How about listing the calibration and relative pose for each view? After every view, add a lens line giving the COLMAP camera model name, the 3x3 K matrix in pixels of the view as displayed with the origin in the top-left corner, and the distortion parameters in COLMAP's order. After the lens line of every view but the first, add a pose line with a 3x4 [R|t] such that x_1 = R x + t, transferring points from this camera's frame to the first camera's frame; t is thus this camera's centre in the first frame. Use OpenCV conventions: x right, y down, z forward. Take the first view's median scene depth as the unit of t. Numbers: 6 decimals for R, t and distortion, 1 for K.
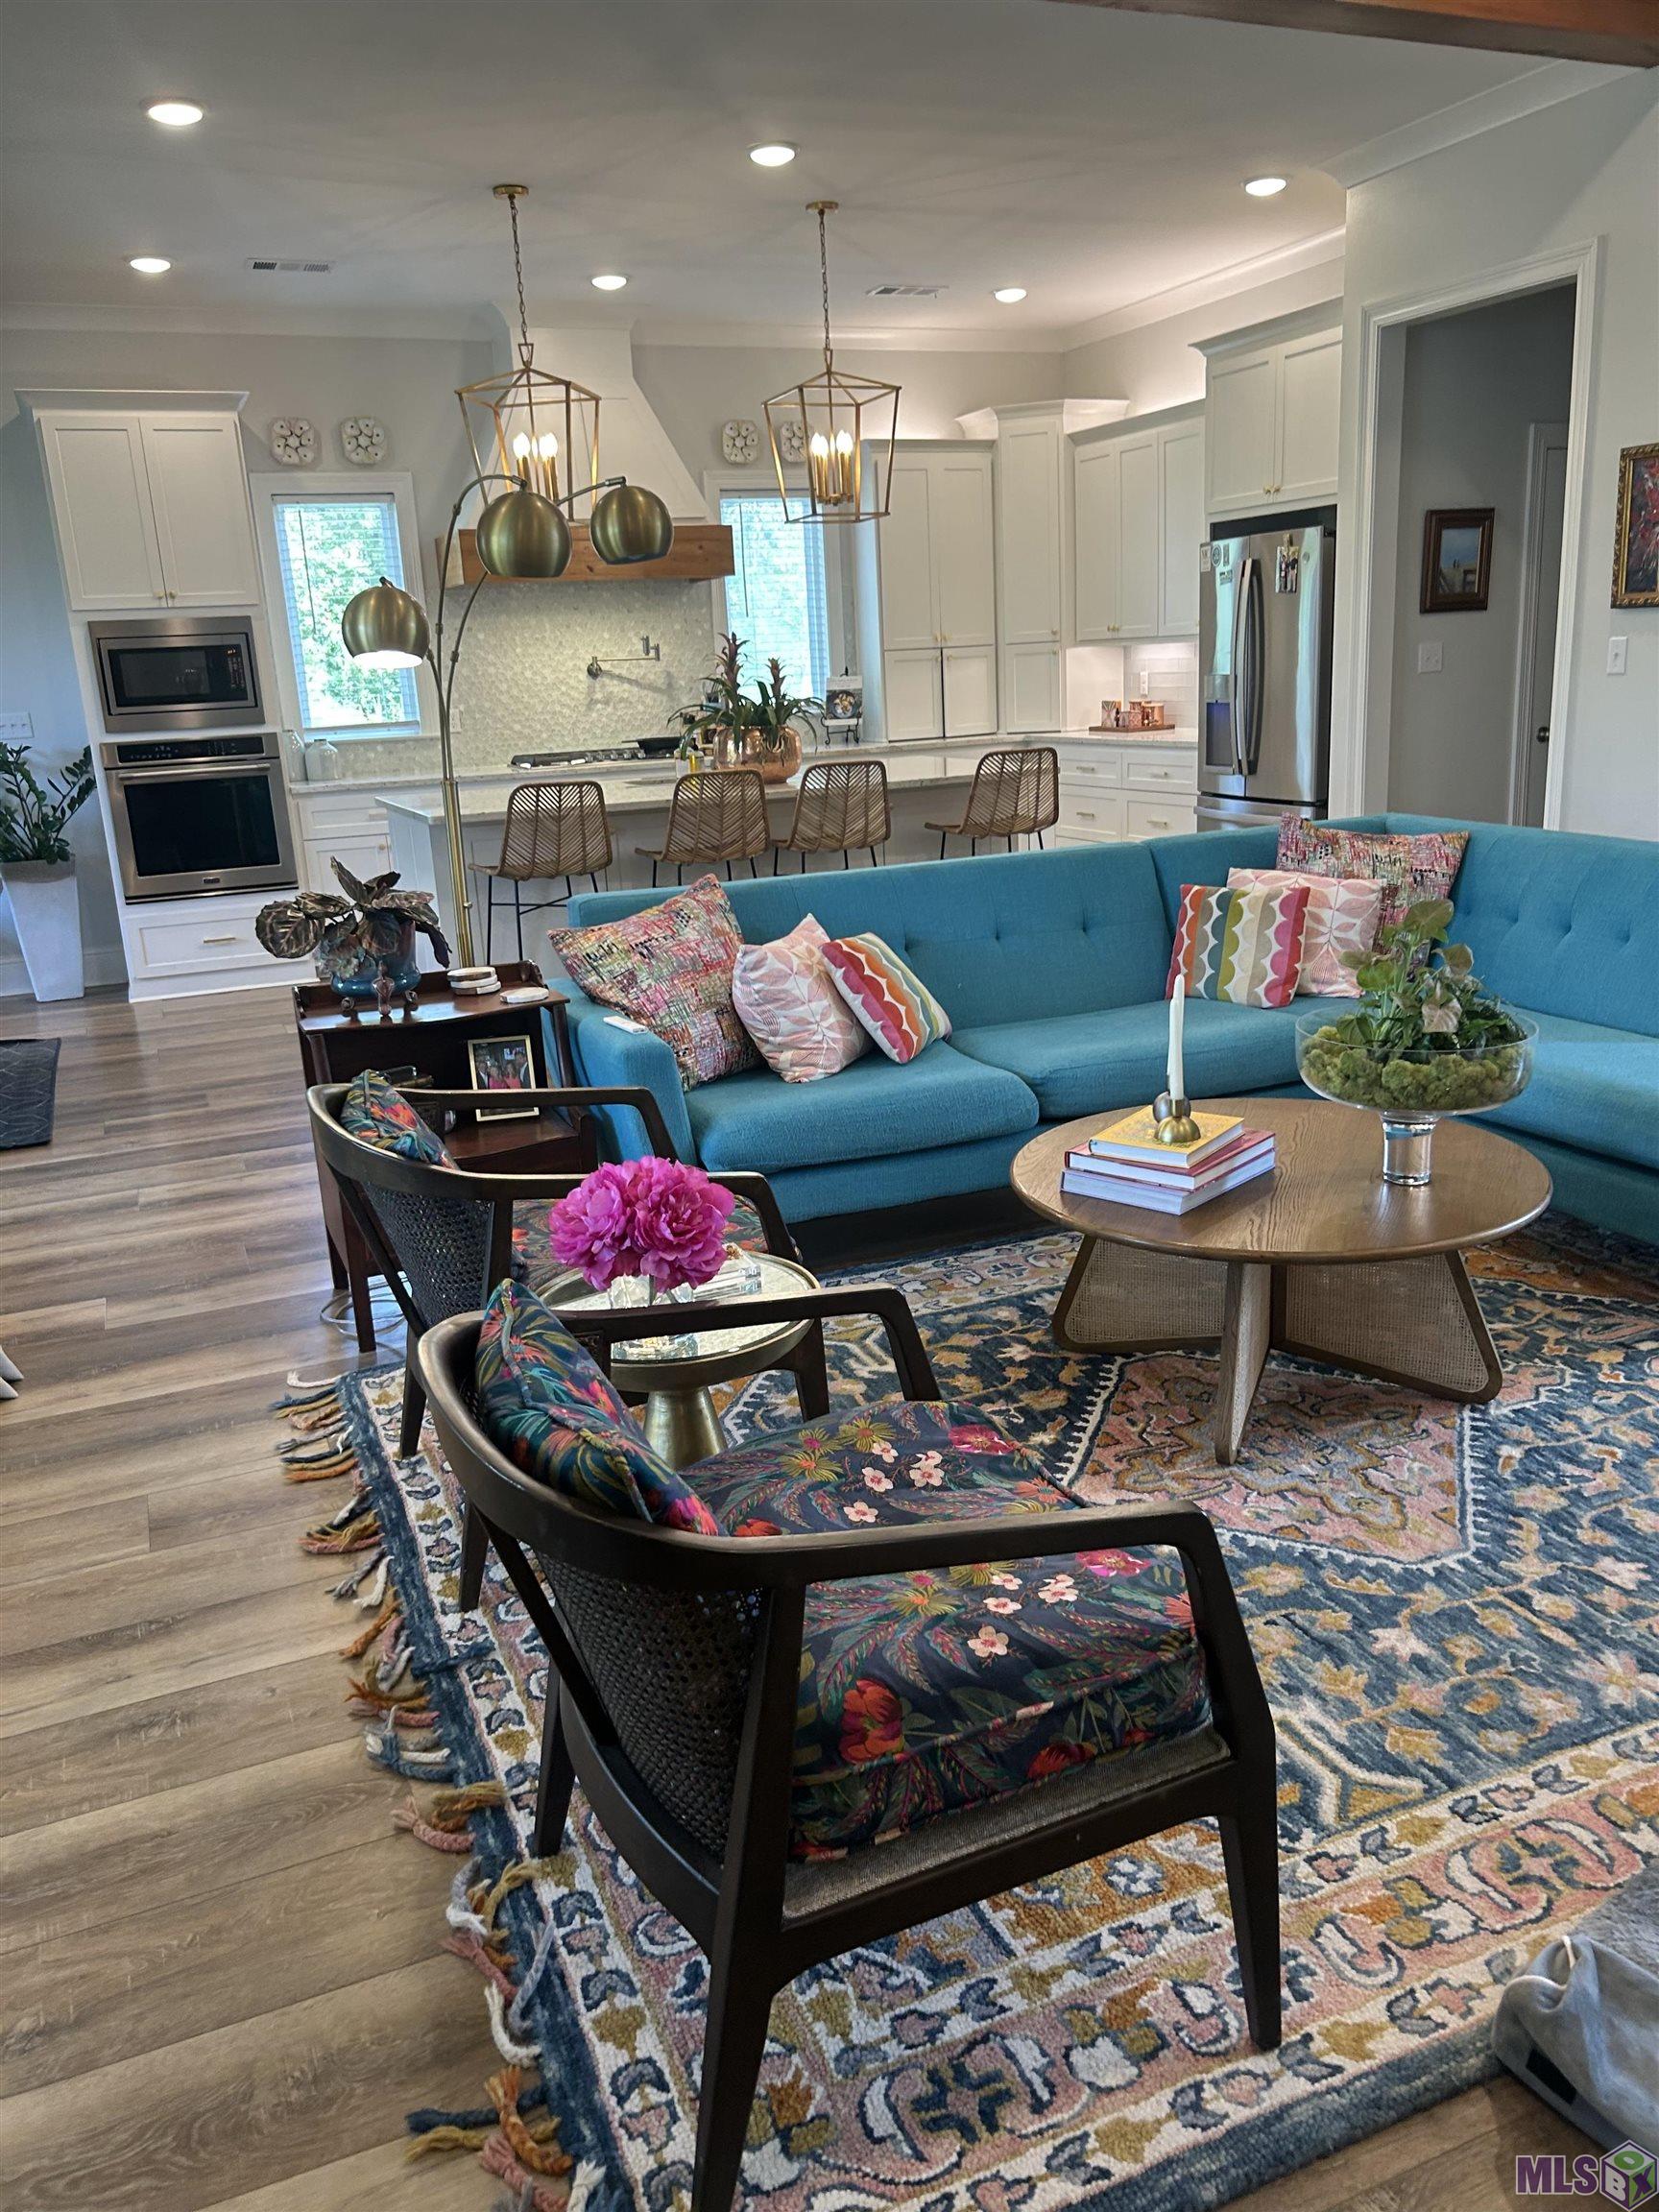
lens RADIAL K [[1675.4, 0, 847.9], [0, 1675.4, 1130.1], [0, 0, 1]] dist [0.032798, -0.026237]
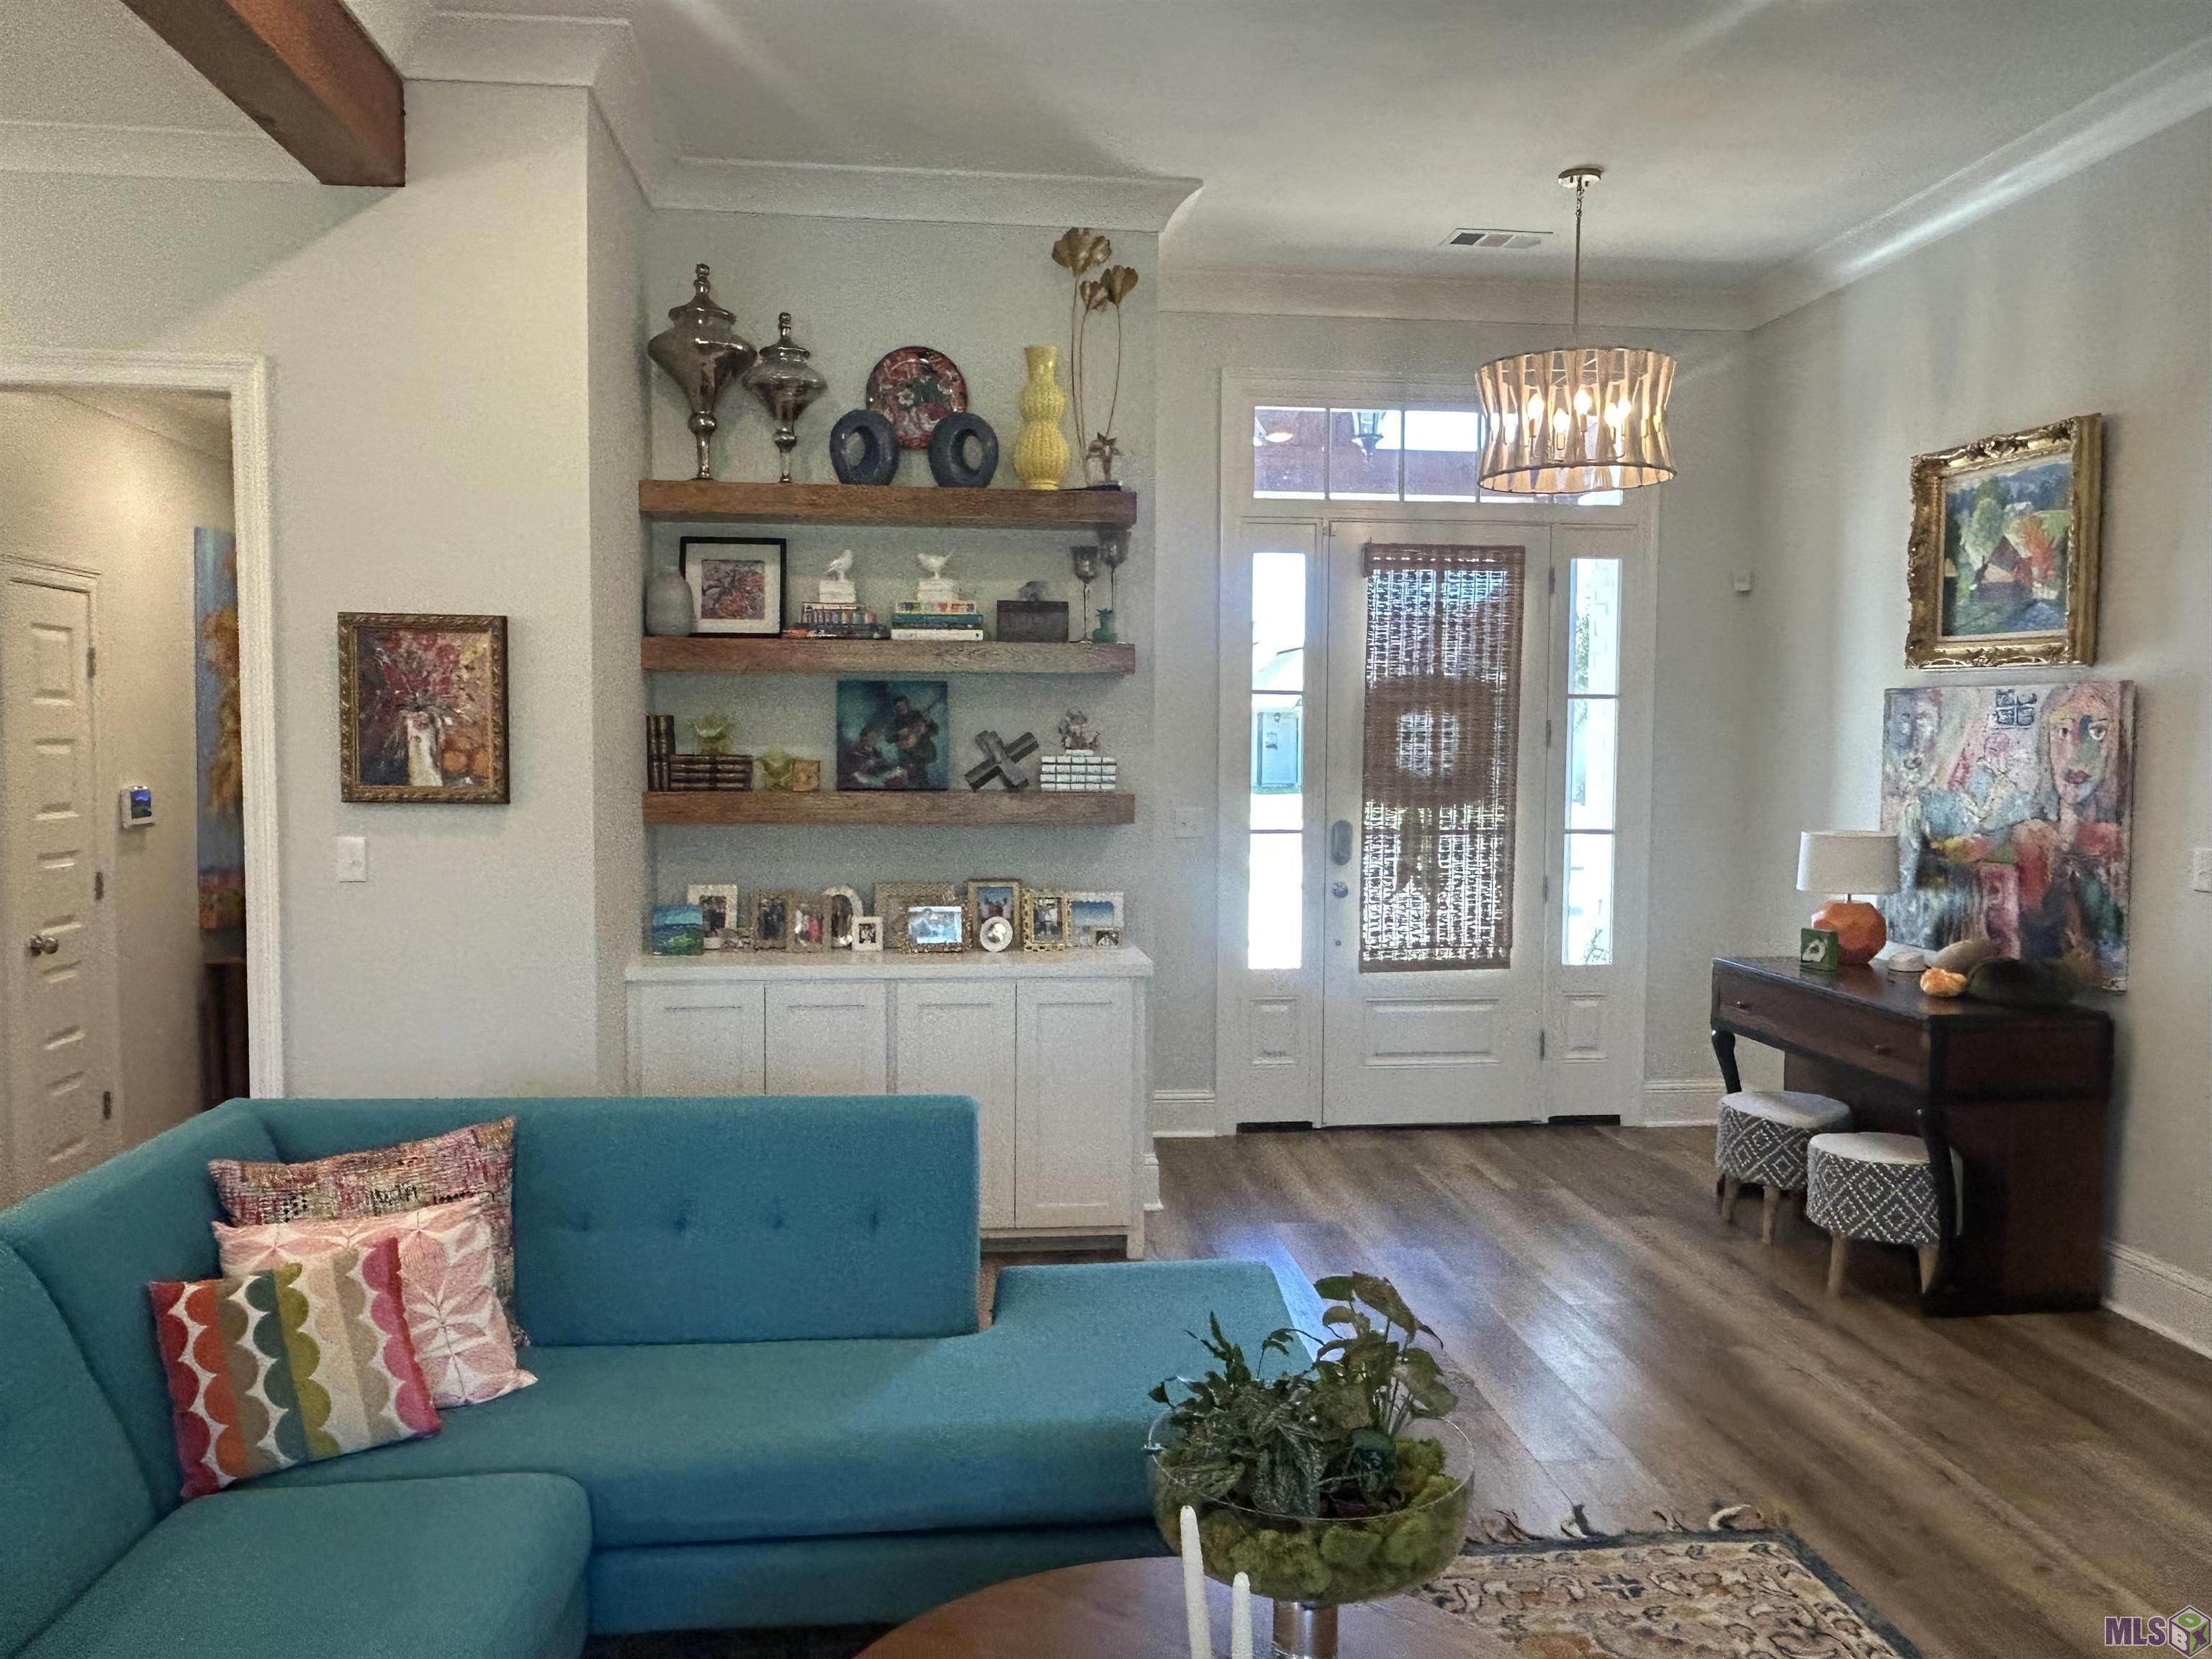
lens RADIAL K [[1705.0, 0, 1108.1], [0, 1705.0, 850.4], [0, 0, 1]] dist [0.033981, -0.012999]
pose [[0.277822, -0.012329, 0.960554, -0.161926], [0.241117, 0.968803, -0.057304, -0.110654], [-0.929881, 0.247526, 0.272127, 0.325283]]
